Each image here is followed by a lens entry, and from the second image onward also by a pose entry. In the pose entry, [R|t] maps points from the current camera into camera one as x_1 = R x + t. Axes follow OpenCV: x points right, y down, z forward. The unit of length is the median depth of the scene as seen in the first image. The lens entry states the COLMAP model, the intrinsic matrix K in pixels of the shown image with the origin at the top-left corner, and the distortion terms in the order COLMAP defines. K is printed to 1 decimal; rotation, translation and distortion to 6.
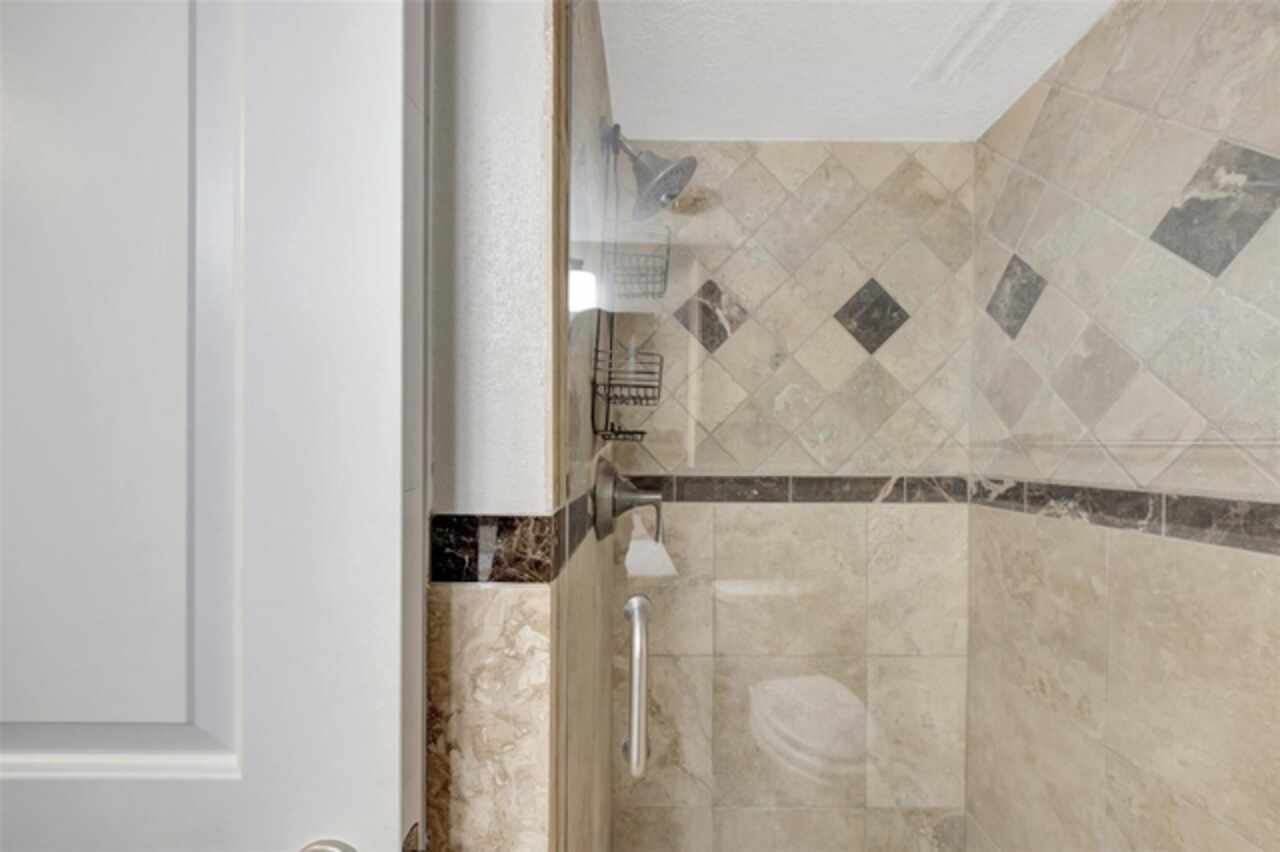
lens RADIAL K [[497.9, 0, 653.9], [0, 497.9, 453.2], [0, 0, 1]] dist [-0.001614, -0.000170]
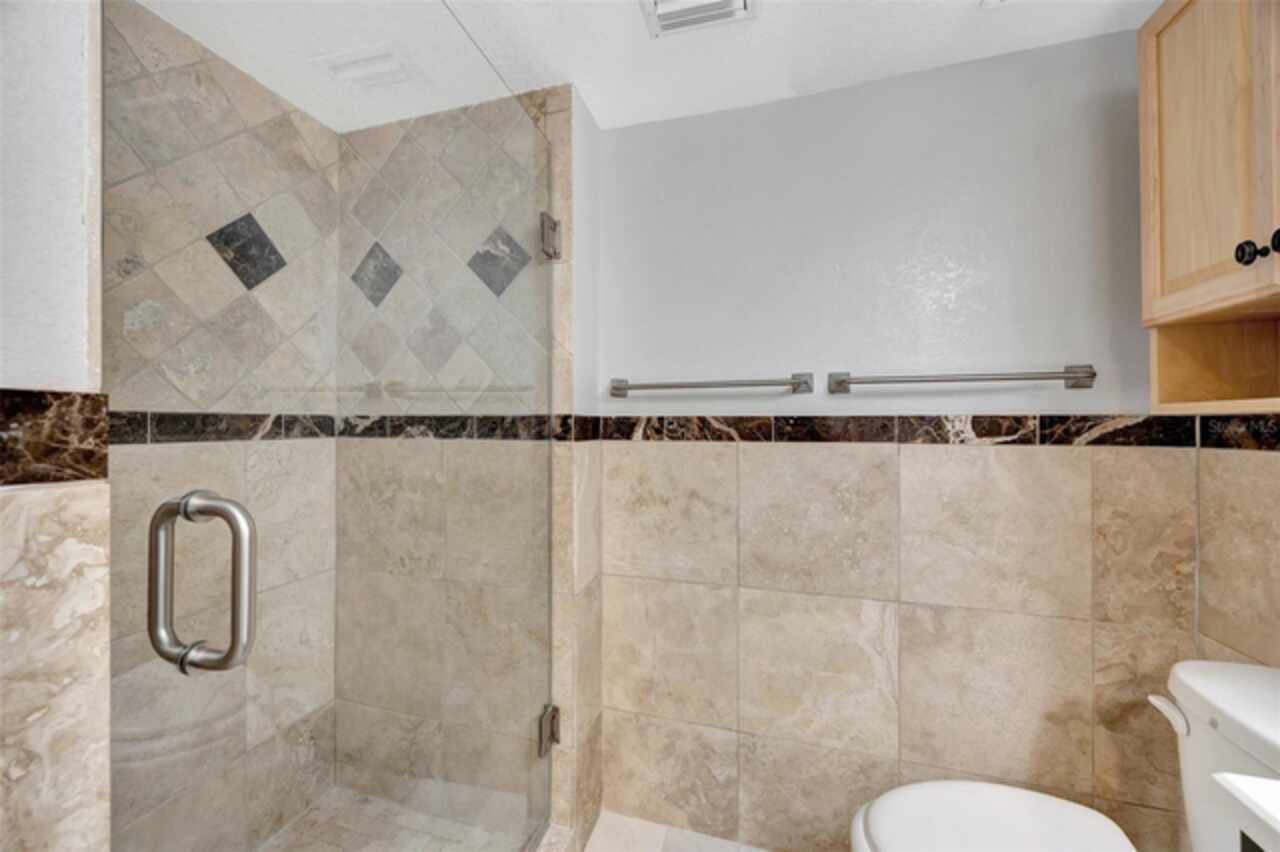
lens RADIAL K [[497.9, 0, 632.2], [0, 497.9, 422.5], [0, 0, 1]] dist [-0.001614, -0.000170]
pose [[0.283553, 0.002996, 0.958952, -0.362765], [0.004987, 0.999977, -0.004599, 0.089508], [-0.958944, 0.006086, 0.283531, -0.009806]]
